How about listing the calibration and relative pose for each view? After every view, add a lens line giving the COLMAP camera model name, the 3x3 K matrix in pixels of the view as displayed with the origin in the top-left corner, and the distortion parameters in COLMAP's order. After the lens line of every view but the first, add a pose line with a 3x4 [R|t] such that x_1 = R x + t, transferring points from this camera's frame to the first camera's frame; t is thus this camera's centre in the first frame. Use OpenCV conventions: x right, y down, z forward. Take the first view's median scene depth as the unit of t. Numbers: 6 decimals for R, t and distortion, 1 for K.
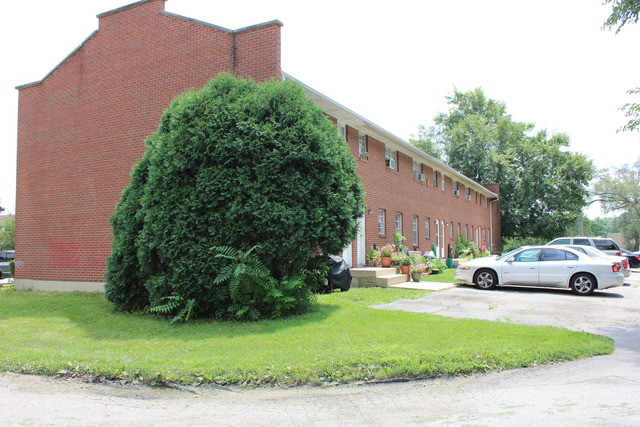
lens RADIAL K [[524.4, 0, 321.1], [0, 524.4, 216.0], [0, 0, 1]] dist [-0.099150, 0.027109]
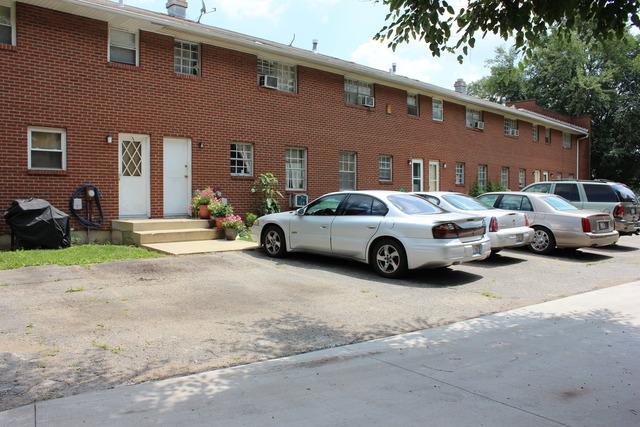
lens RADIAL K [[524.4, 0, 319.5], [0, 524.4, 210.0], [0, 0, 1]] dist [-0.099150, 0.027109]
pose [[0.944734, 0.017760, -0.327357, 0.591274], [0.009947, 0.996519, 0.082769, 0.028978], [0.327687, -0.081451, 0.941269, 0.402610]]
